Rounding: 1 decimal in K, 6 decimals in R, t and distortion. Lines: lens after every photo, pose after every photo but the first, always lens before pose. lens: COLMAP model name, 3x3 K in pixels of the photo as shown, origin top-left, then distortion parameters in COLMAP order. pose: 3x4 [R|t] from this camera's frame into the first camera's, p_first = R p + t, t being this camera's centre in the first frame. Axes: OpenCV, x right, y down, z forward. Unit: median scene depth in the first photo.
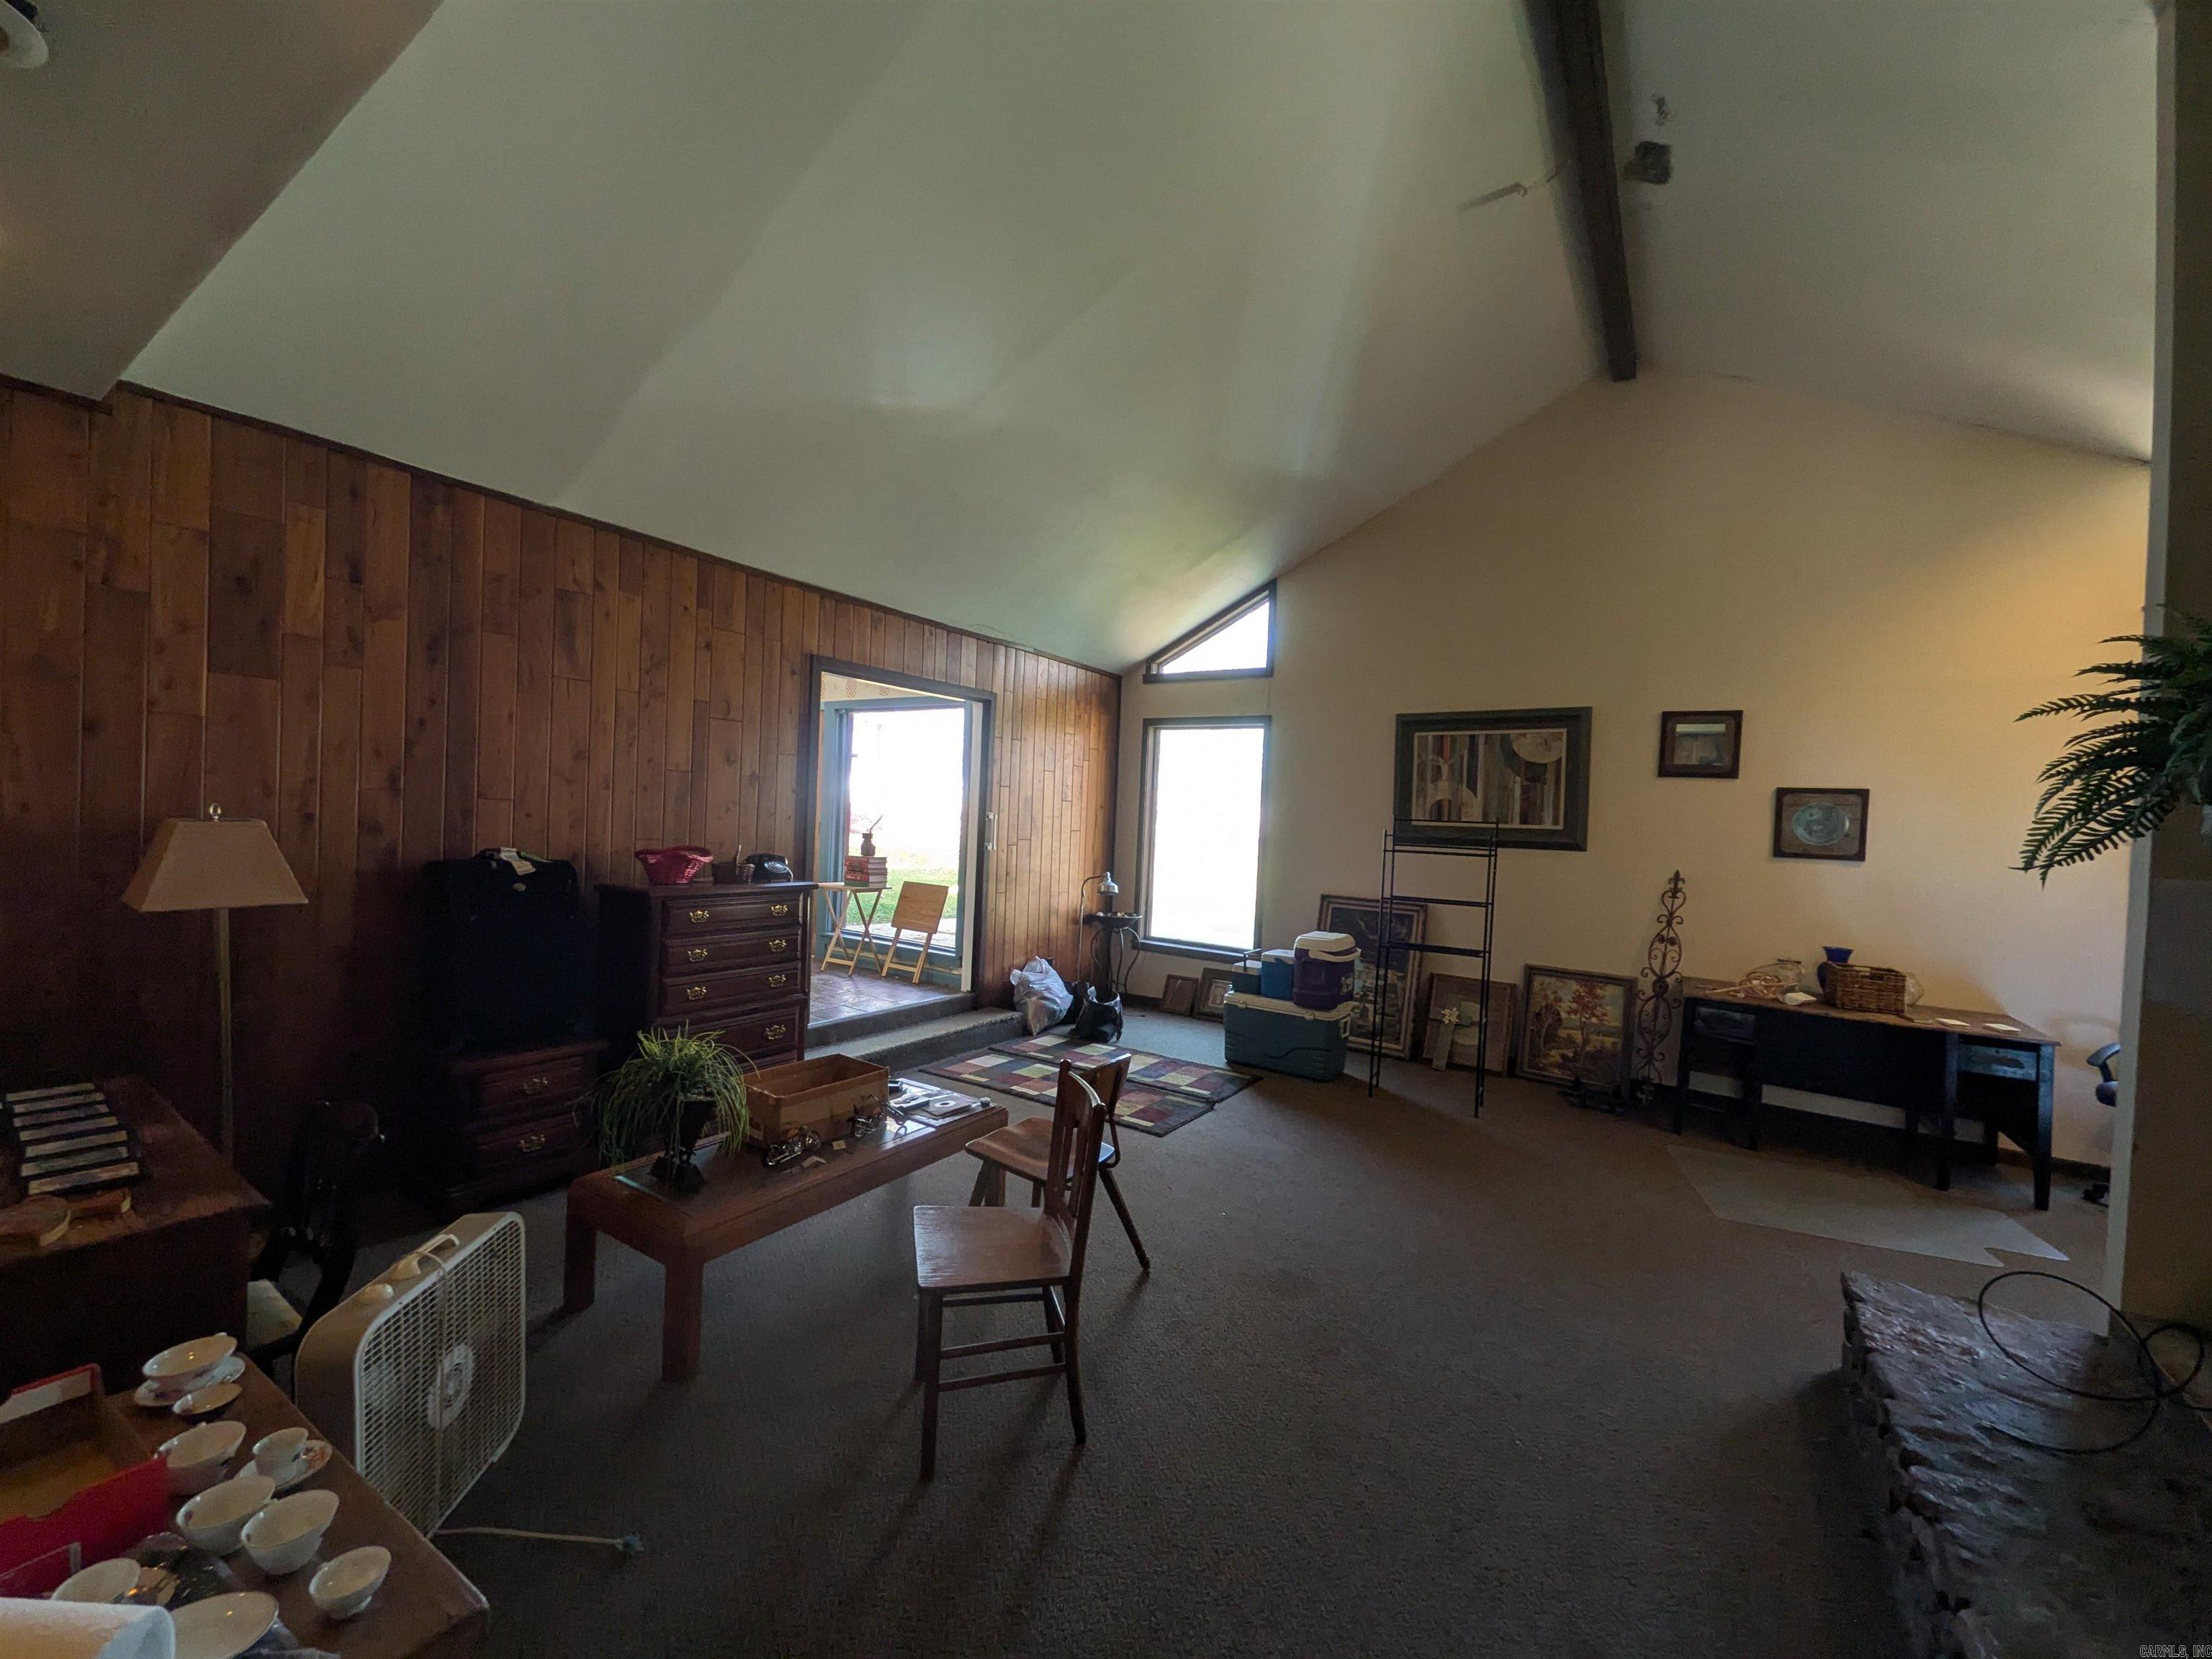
lens RADIAL K [[877.8, 0, 1103.5], [0, 877.8, 828.9], [0, 0, 1]] dist [0.011511, -0.003953]
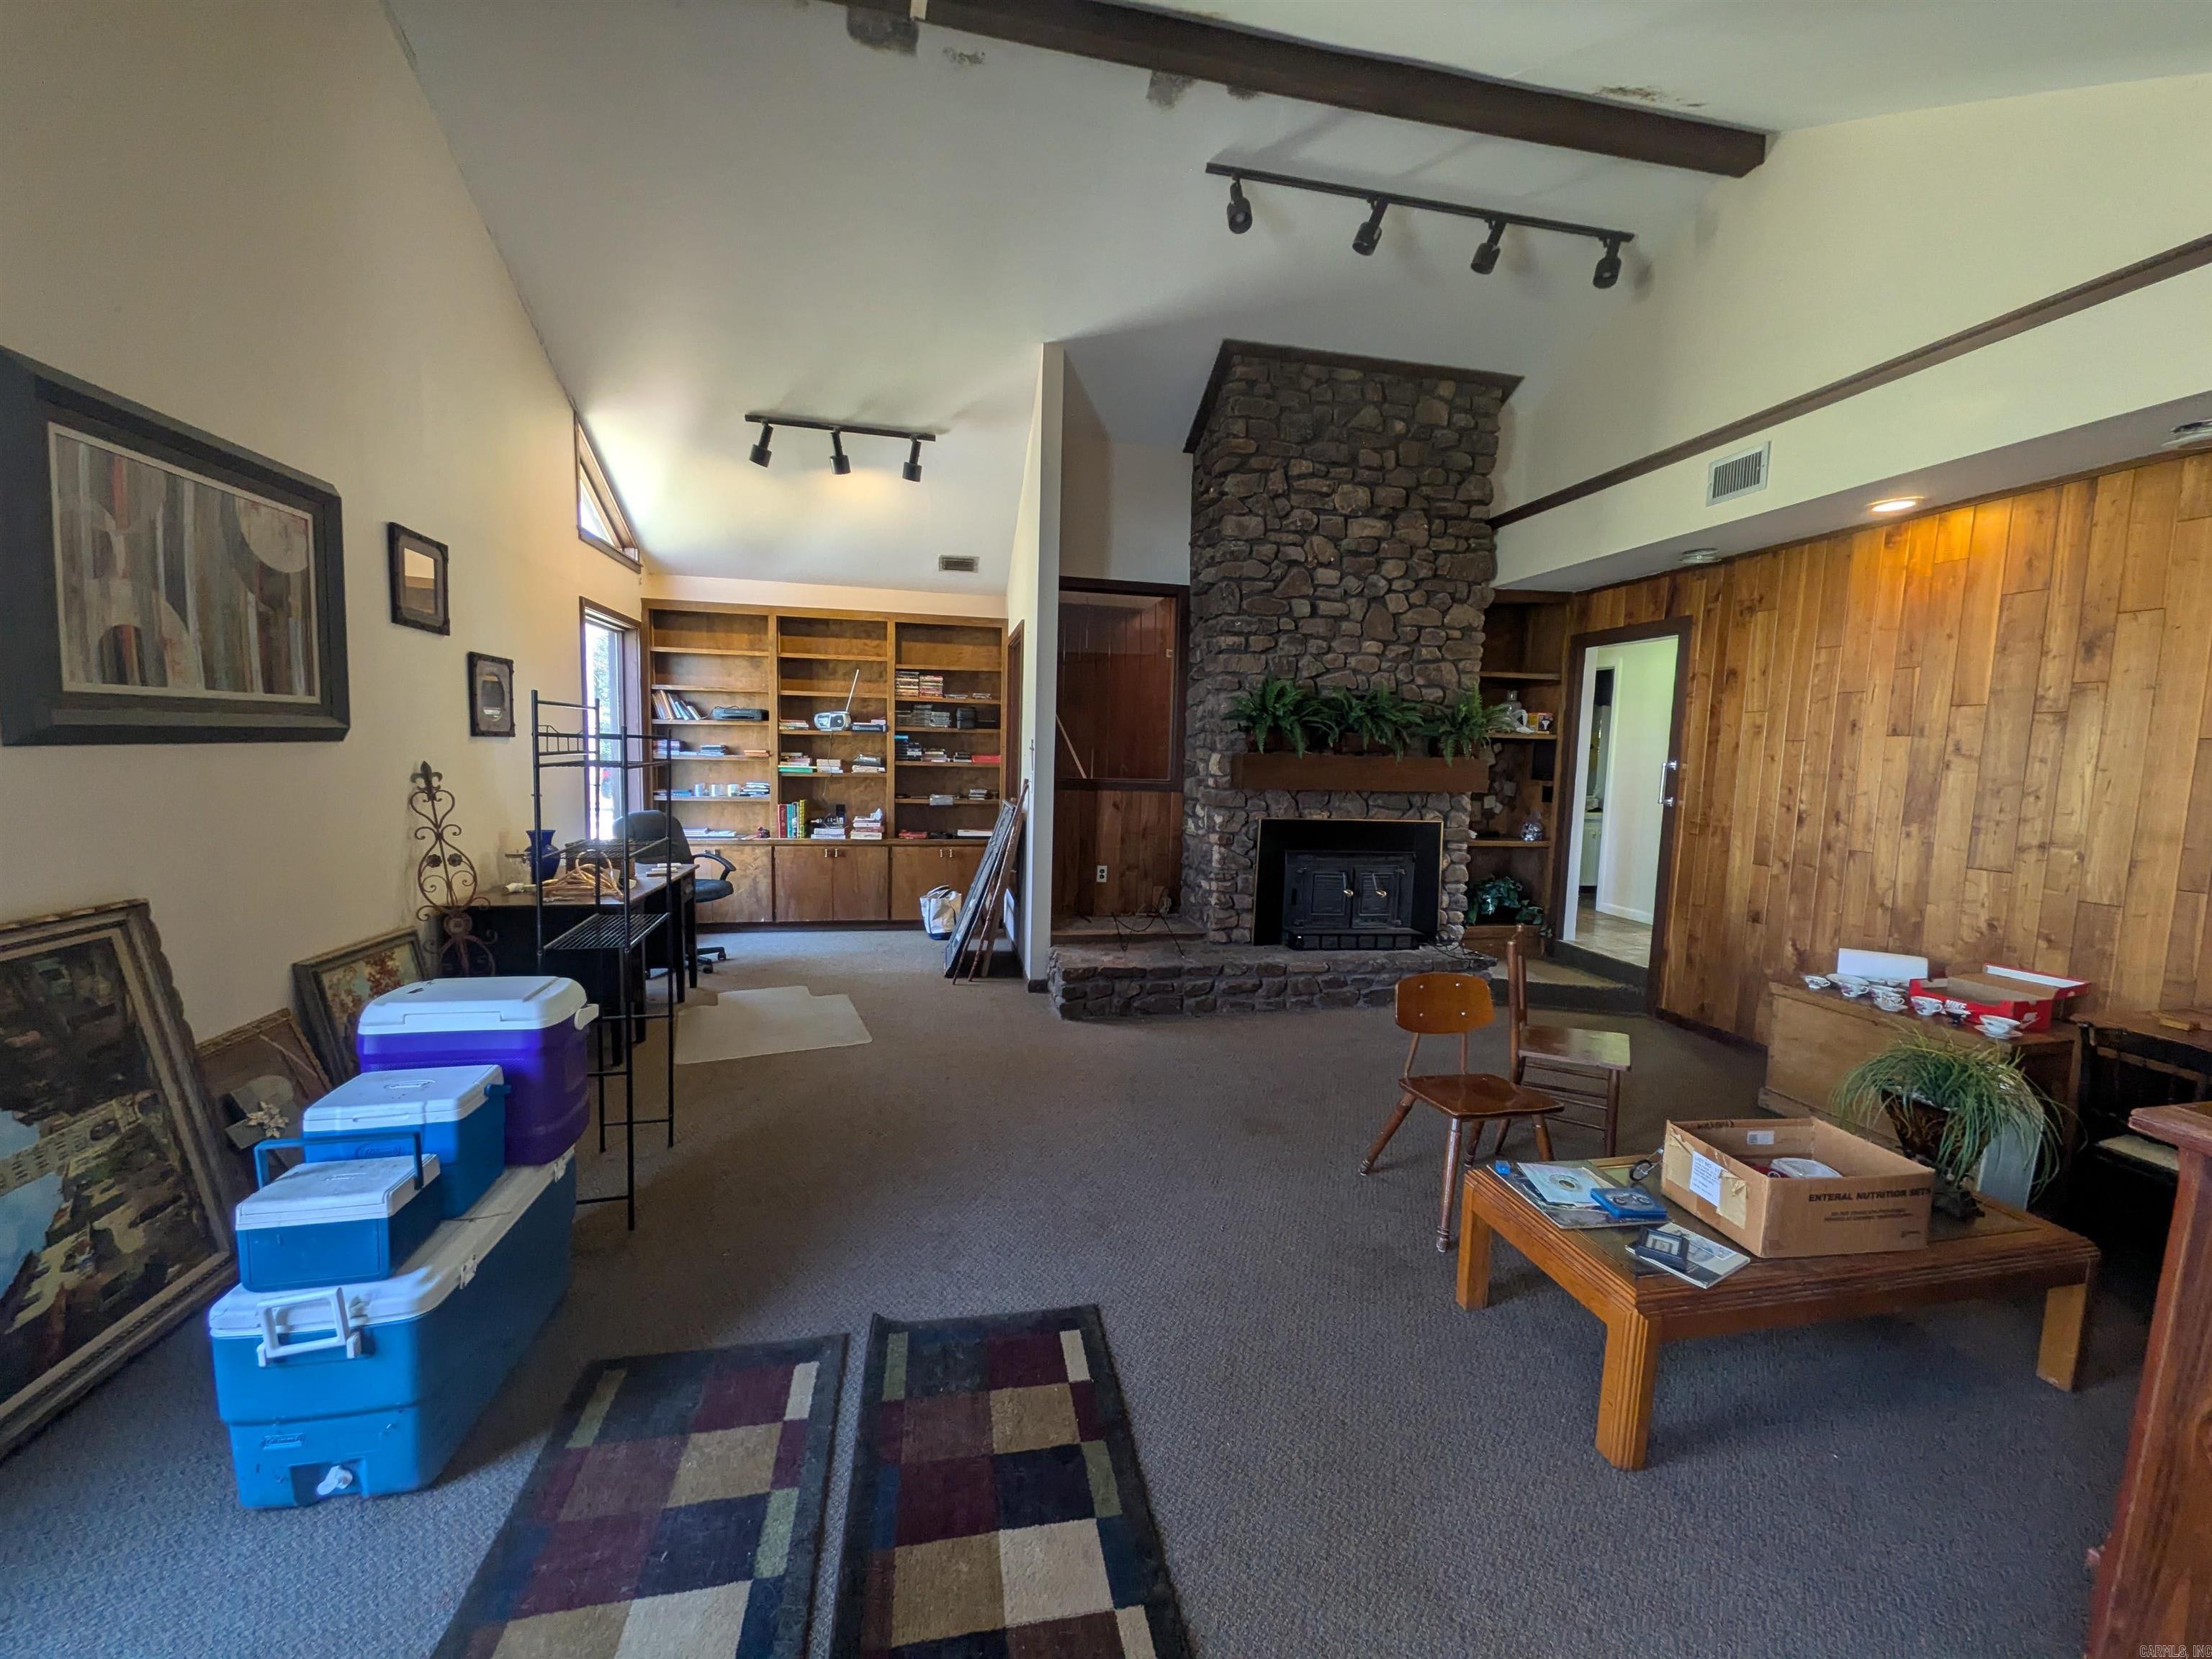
lens RADIAL K [[877.8, 0, 1099.4], [0, 877.8, 826.2], [0, 0, 1]] dist [0.011511, -0.003953]
pose [[-0.714867, -0.125392, 0.687926, -0.210937], [-0.049178, 0.990370, 0.129416, -0.018354], [-0.697530, 0.058684, -0.714149, 1.036449]]
